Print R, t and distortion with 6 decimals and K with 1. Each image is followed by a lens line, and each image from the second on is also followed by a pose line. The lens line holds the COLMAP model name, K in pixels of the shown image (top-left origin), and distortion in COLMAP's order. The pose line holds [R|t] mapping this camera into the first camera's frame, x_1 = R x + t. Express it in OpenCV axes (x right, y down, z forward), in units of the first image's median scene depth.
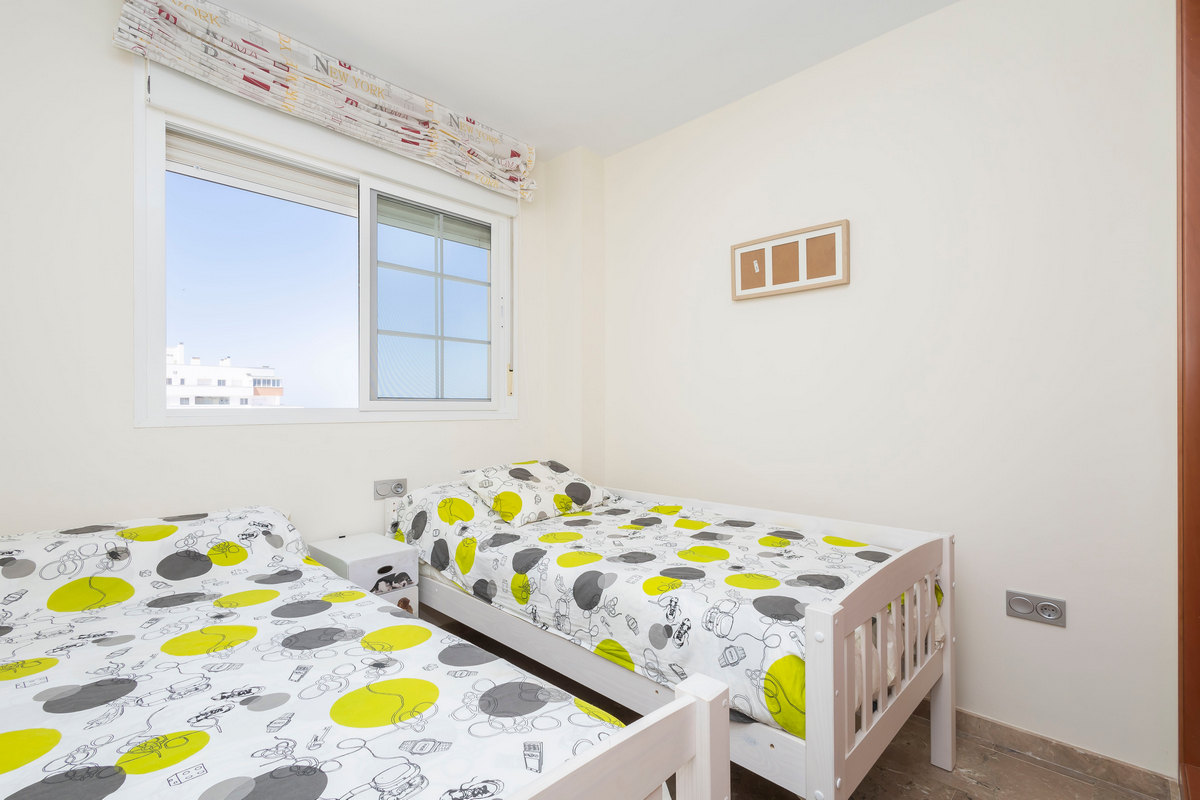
lens RADIAL K [[553.7, 0, 598.3], [0, 553.7, 405.5], [0, 0, 1]] dist [0.021220, 0.000619]
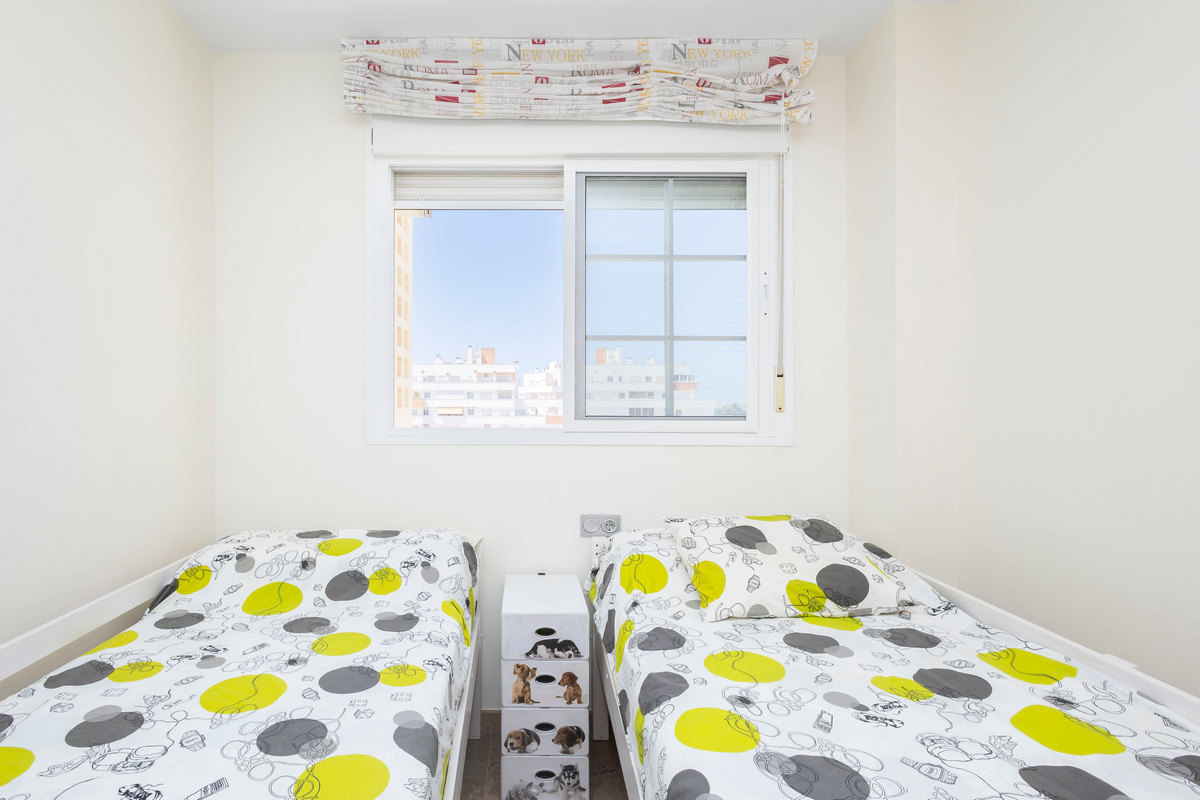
lens RADIAL K [[553.7, 0, 598.9], [0, 553.7, 391.1], [0, 0, 1]] dist [0.021220, 0.000619]
pose [[0.692308, 0.000847, -0.721602, 0.243138], [0.000633, 0.999998, 0.001781, -0.057233], [0.721602, -0.001690, 0.692306, 0.451593]]
